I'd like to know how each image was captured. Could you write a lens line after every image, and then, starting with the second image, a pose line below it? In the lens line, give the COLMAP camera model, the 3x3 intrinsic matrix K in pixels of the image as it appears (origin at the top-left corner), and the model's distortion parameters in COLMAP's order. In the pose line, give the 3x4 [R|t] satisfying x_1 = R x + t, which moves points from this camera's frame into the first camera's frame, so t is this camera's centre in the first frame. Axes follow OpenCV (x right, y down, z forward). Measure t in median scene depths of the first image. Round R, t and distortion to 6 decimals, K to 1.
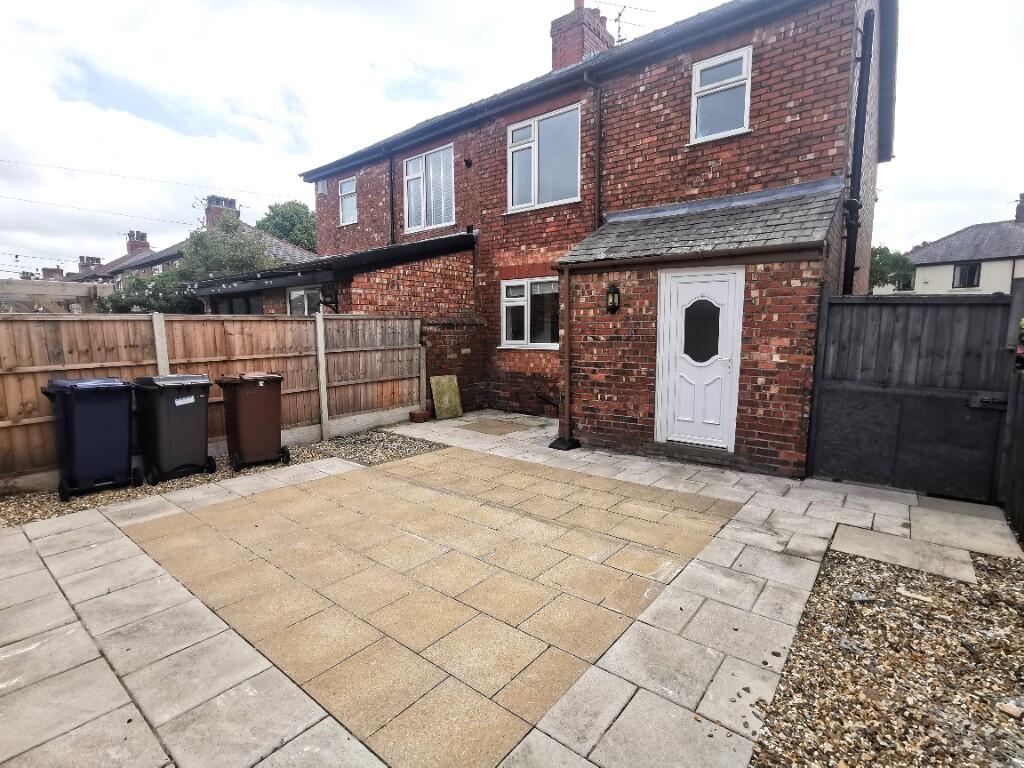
lens RADIAL K [[491.7, 0, 514.1], [0, 491.7, 389.1], [0, 0, 1]] dist [-0.026914, 0.001398]
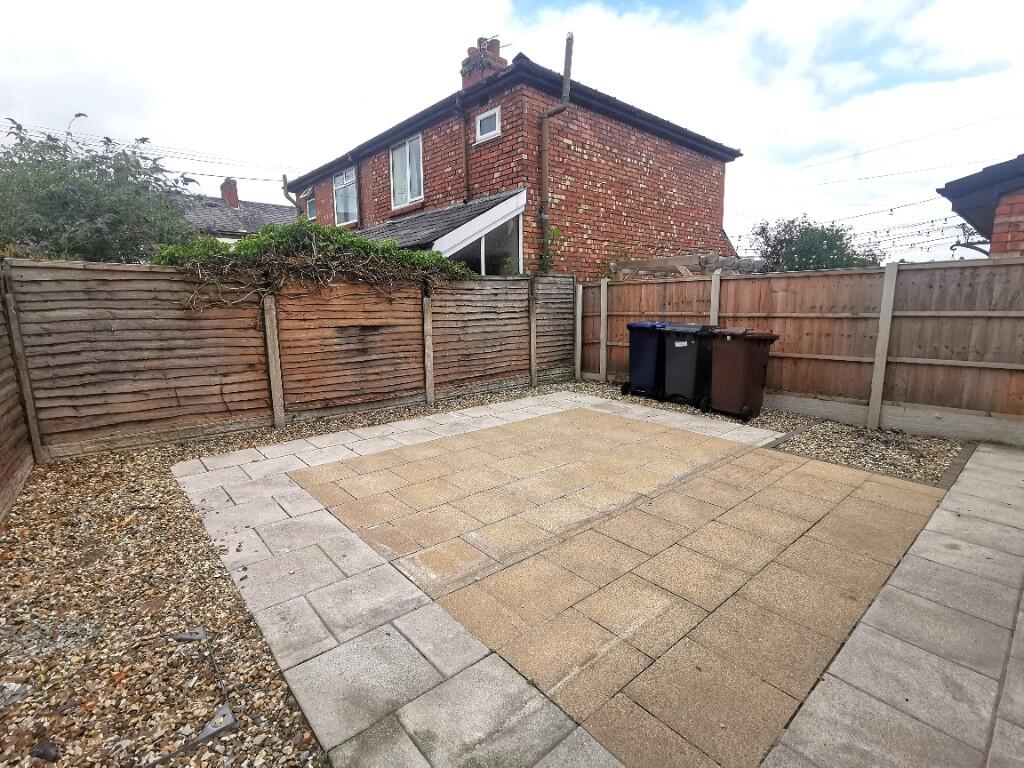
lens RADIAL K [[491.7, 0, 514.4], [0, 491.7, 383.5], [0, 0, 1]] dist [-0.026914, 0.001398]
pose [[-0.180097, 0.171206, -0.968635, 0.678850], [-0.108323, 0.975295, 0.192524, -0.077205], [0.977666, 0.139599, -0.157102, 0.817680]]
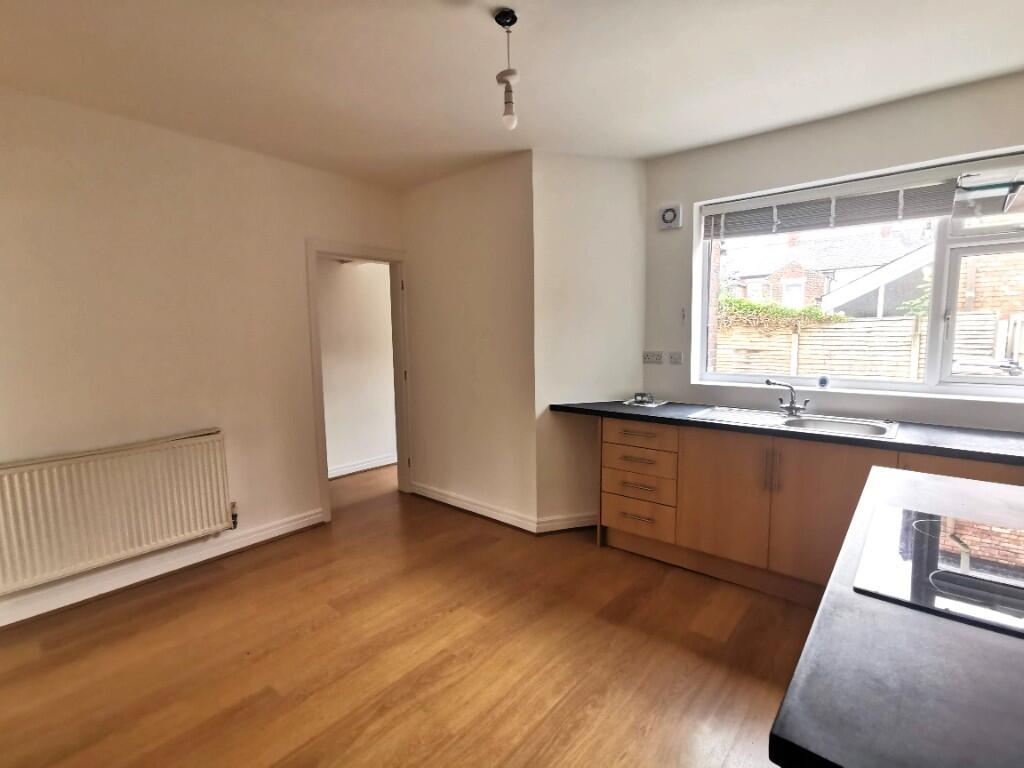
lens RADIAL K [[491.7, 0, 512.4], [0, 491.7, 386.1], [0, 0, 1]] dist [-0.026914, 0.001398]
pose [[-0.999496, 0.018696, 0.025673, 0.622852], [0.024168, 0.972200, 0.232901, -0.199510], [-0.020605, 0.233404, -0.972162, 1.635311]]
